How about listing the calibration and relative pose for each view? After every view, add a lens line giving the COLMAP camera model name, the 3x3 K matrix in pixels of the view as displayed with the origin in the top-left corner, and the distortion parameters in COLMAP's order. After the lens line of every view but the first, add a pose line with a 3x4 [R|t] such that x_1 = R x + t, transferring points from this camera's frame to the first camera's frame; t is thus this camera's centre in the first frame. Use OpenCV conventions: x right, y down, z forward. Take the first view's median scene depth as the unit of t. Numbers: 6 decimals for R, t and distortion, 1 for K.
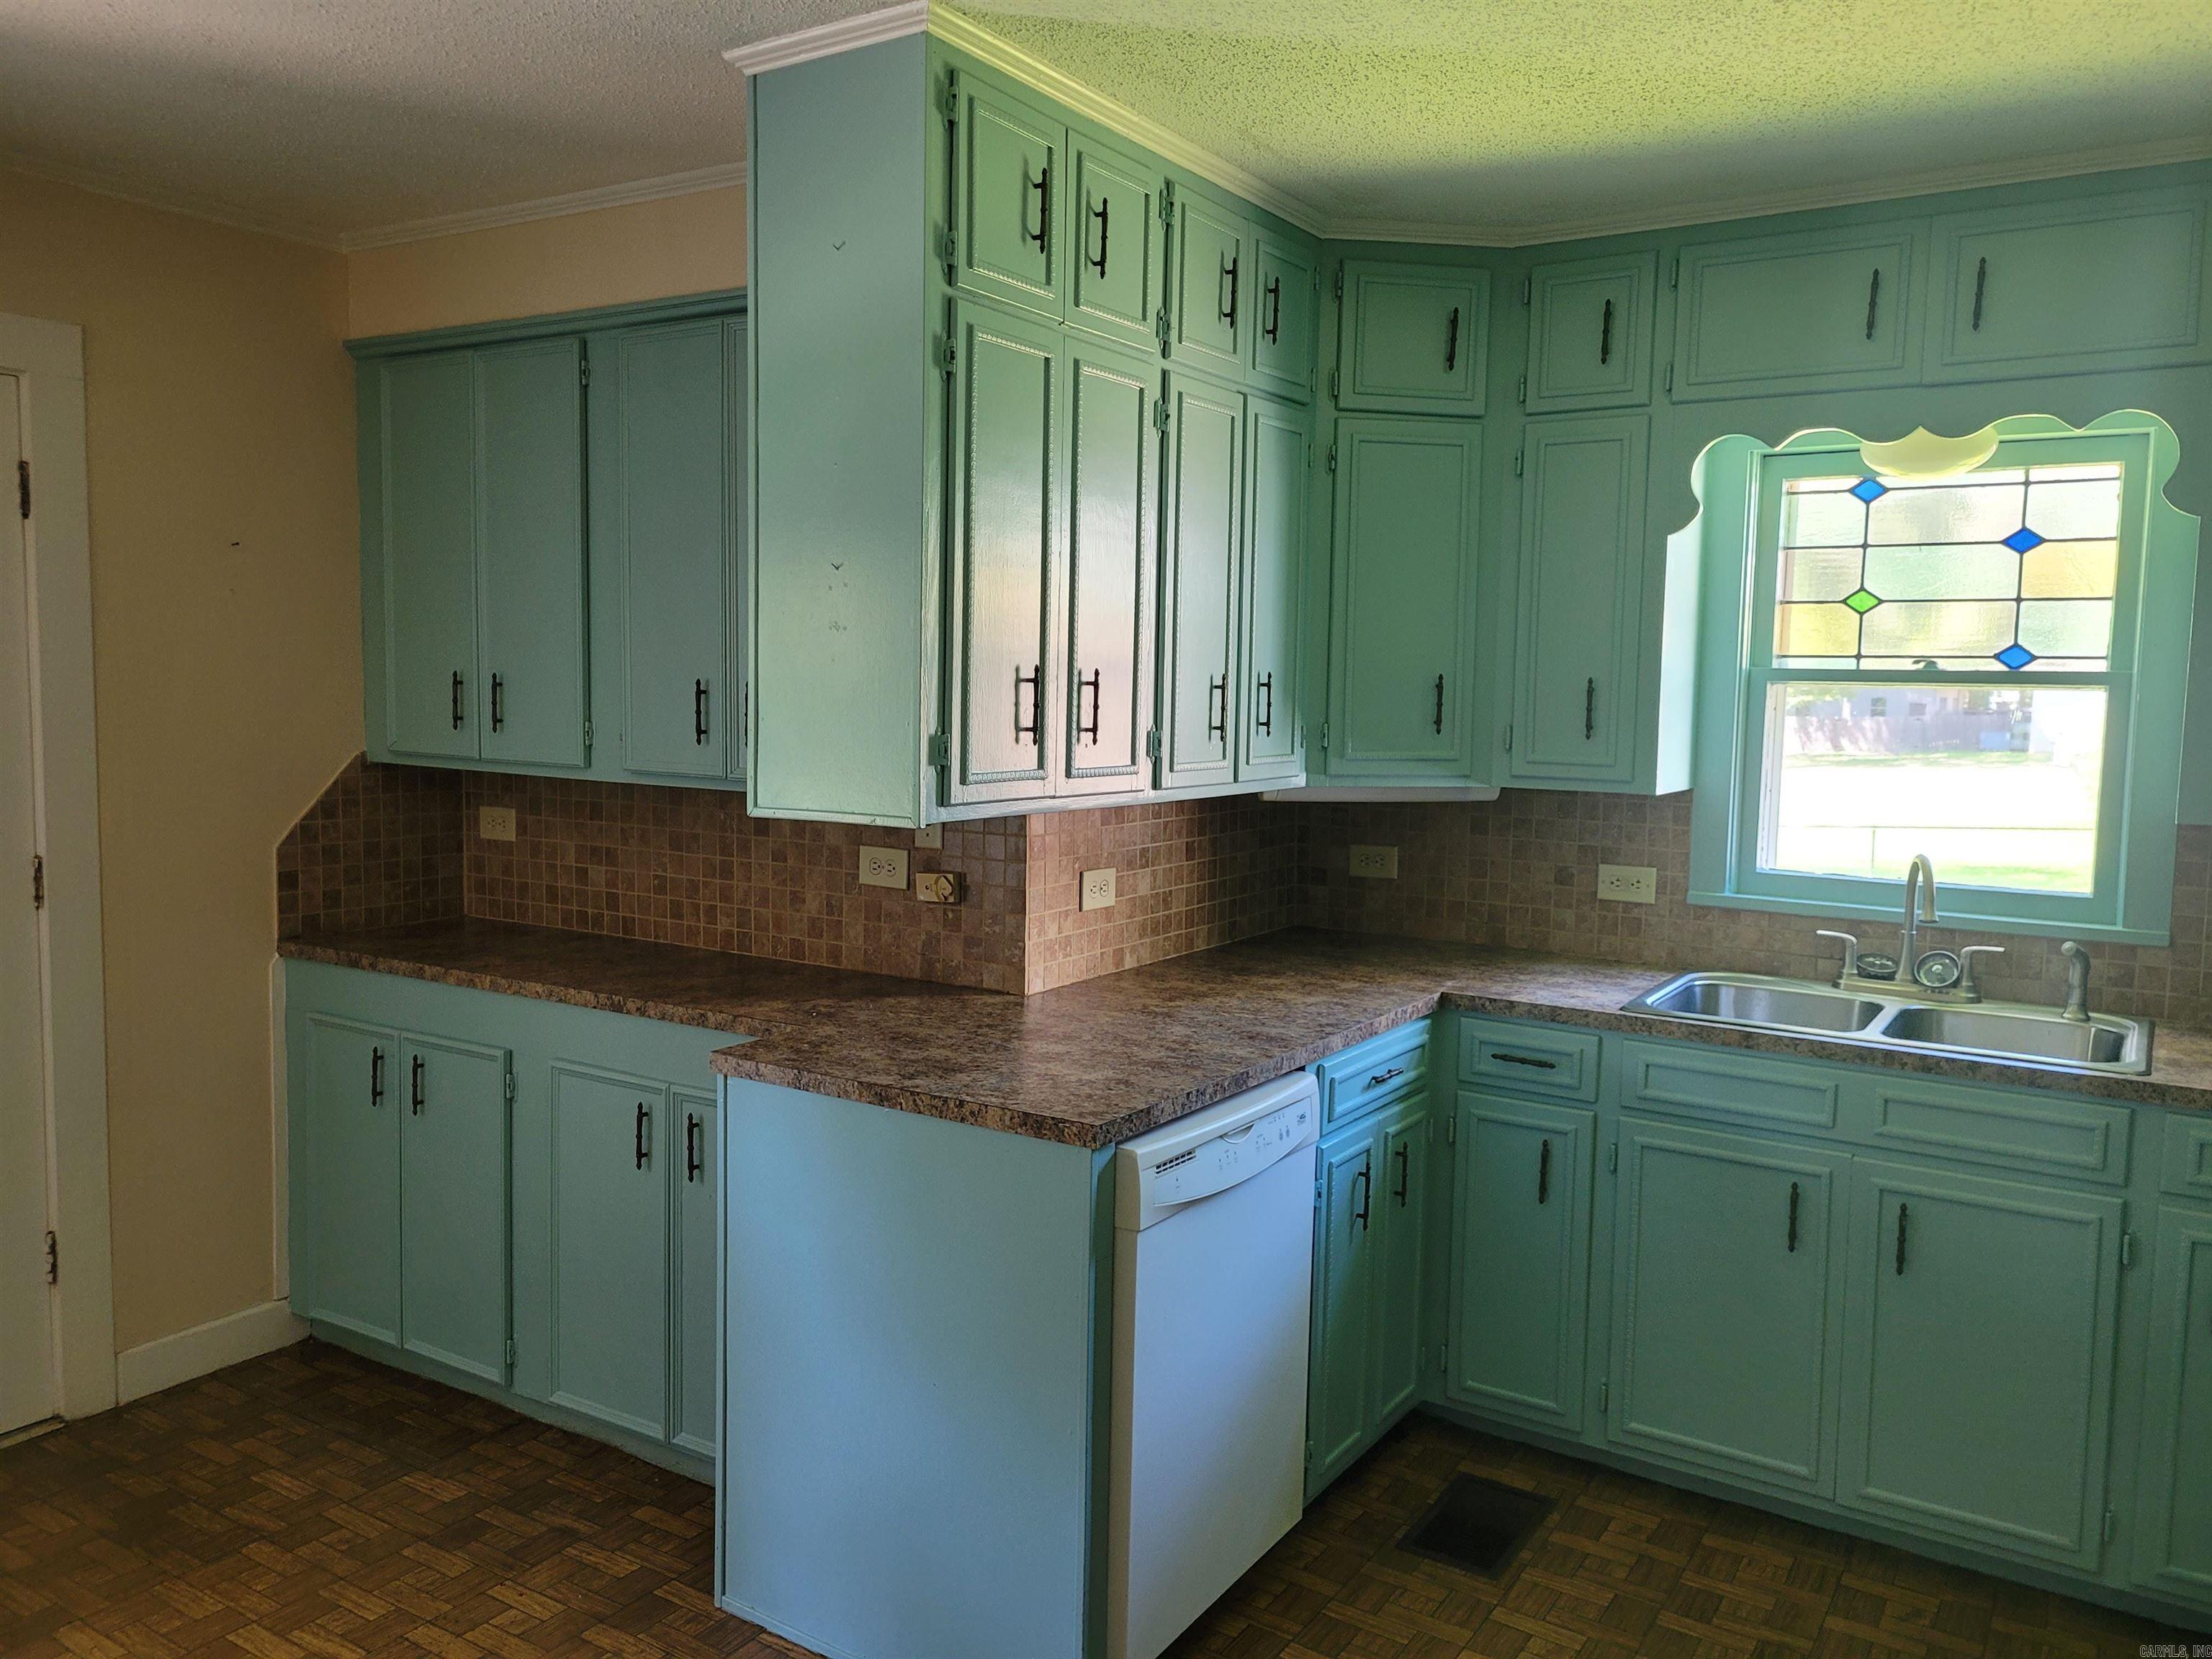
lens RADIAL K [[1706.9, 0, 1093.8], [0, 1706.9, 814.7], [0, 0, 1]] dist [0.058332, -0.037323]
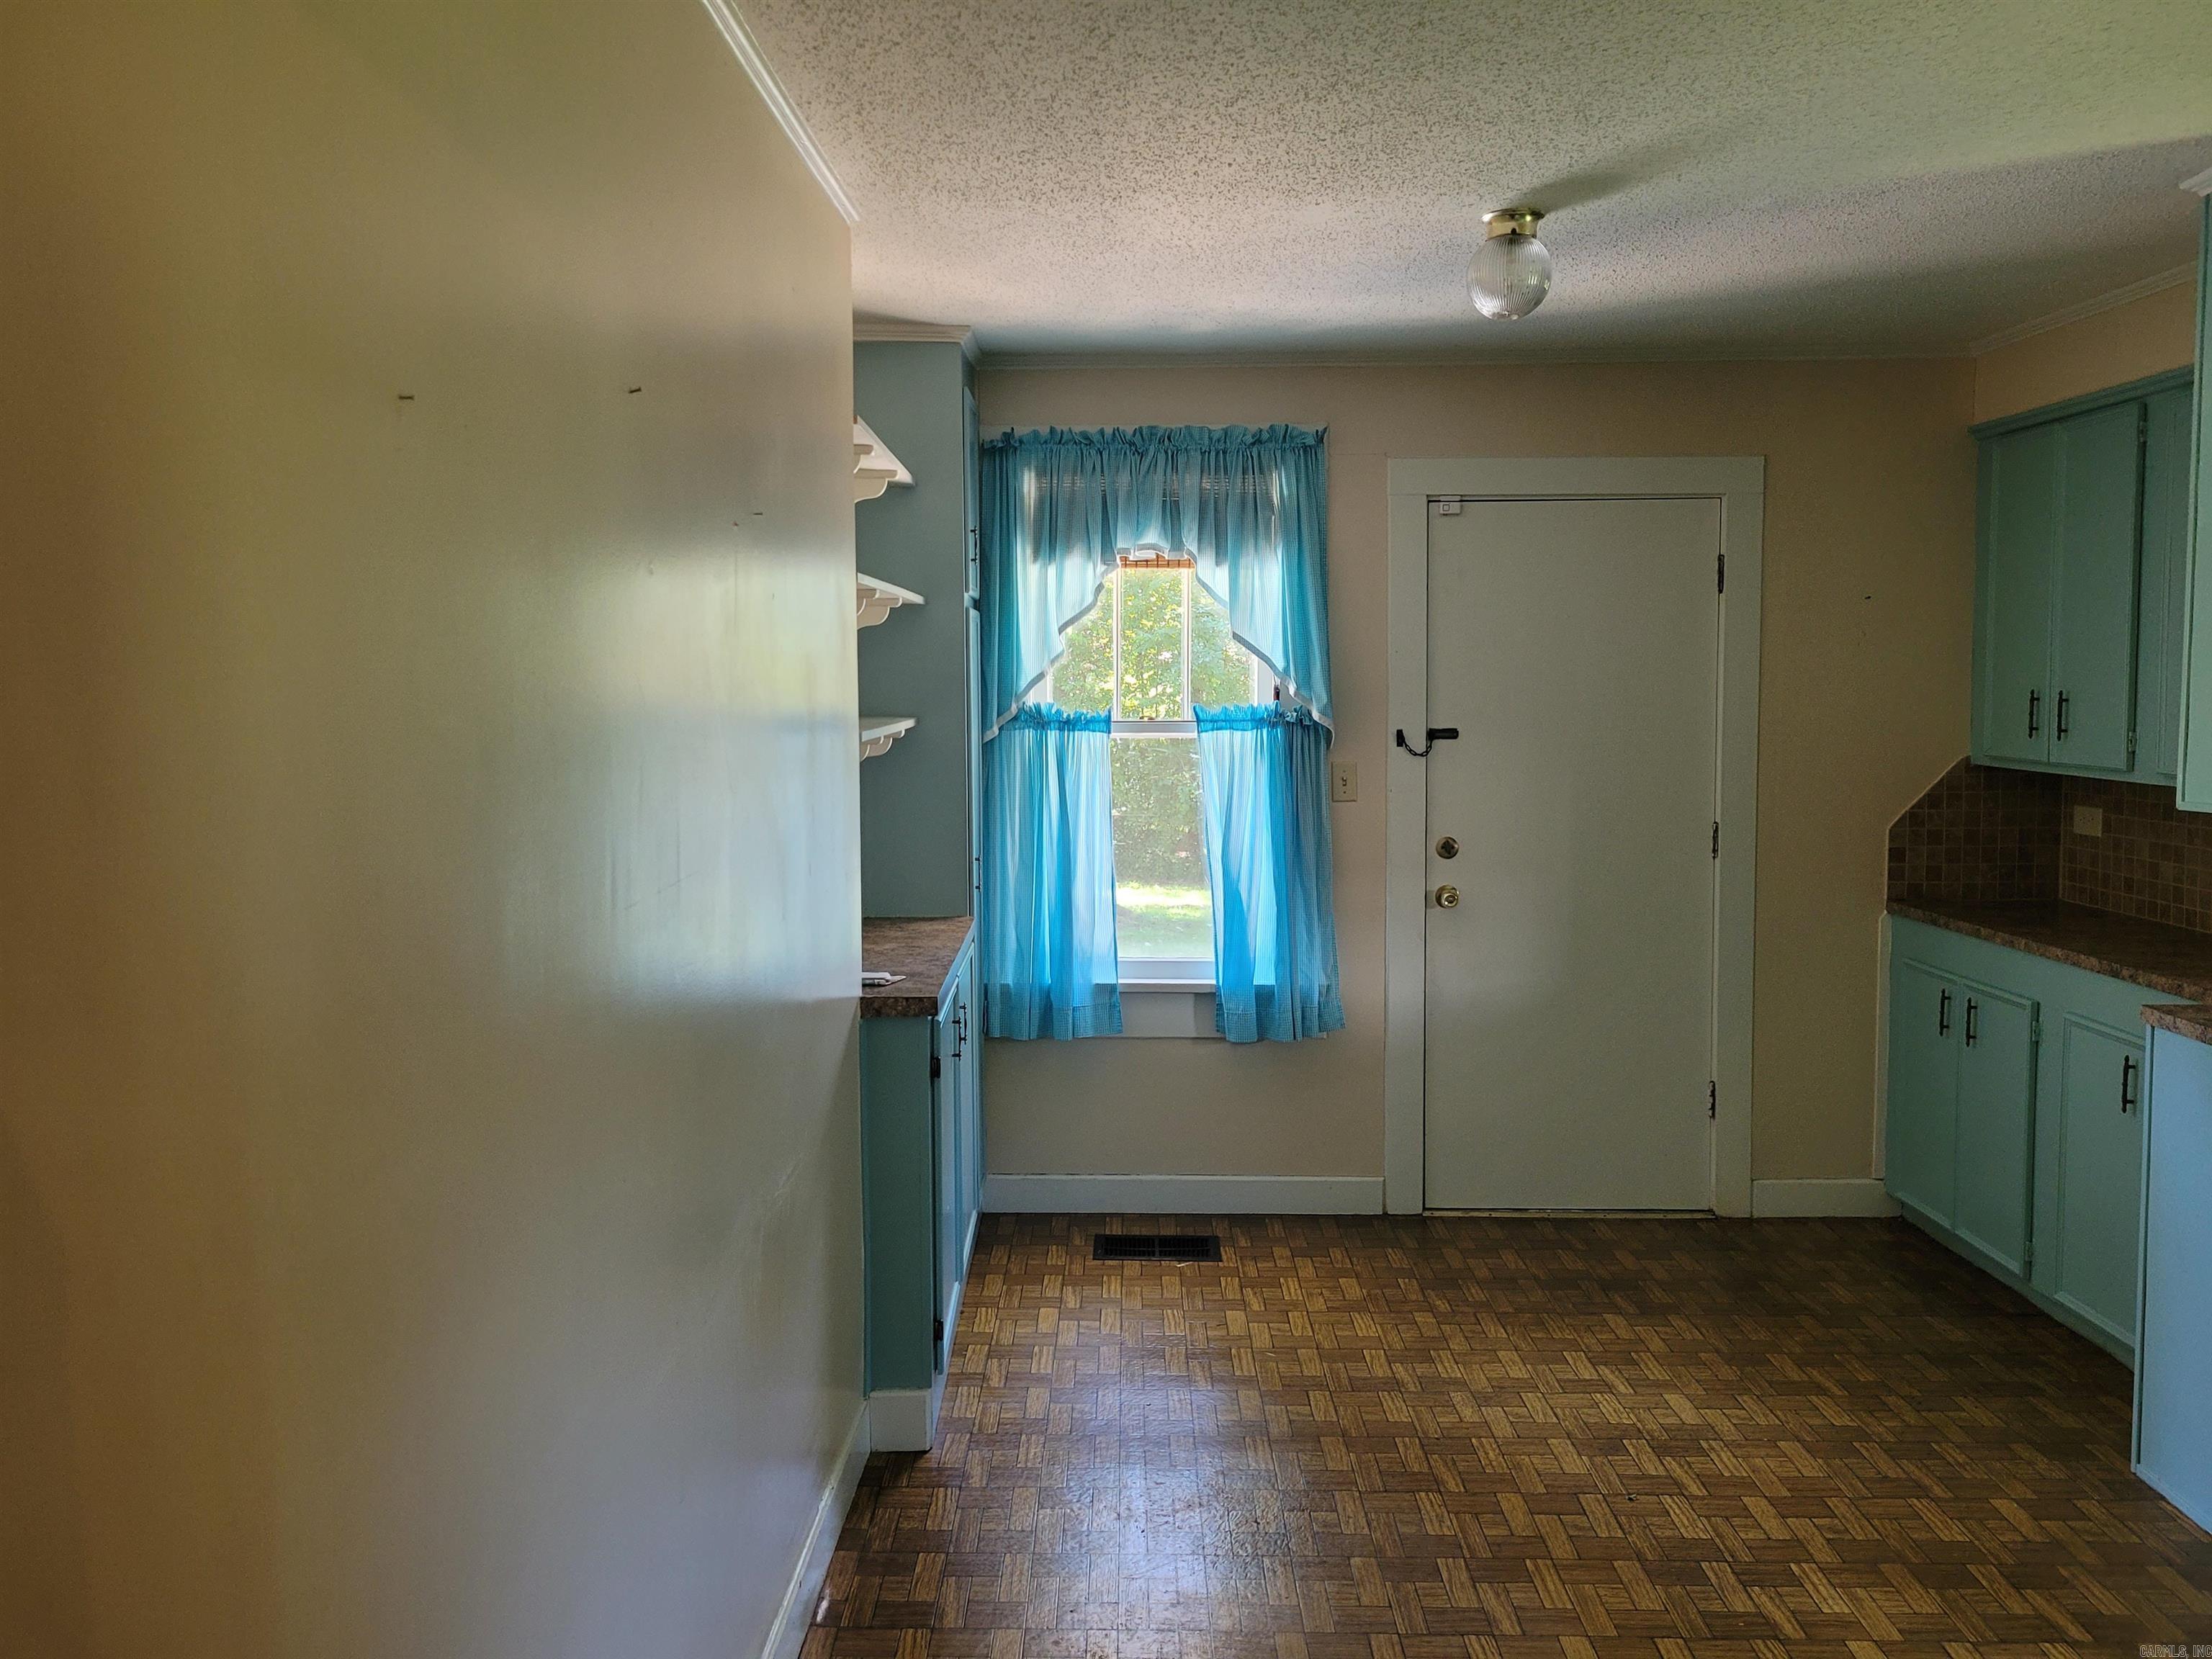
lens RADIAL K [[1706.9, 0, 1103.4], [0, 1706.9, 823.4], [0, 0, 1]] dist [0.058332, -0.037323]
pose [[0.549599, 0.049799, -0.833943, 0.299597], [-0.053619, 0.998266, 0.024275, 0.016377], [0.833706, 0.031374, 0.551316, -0.217746]]
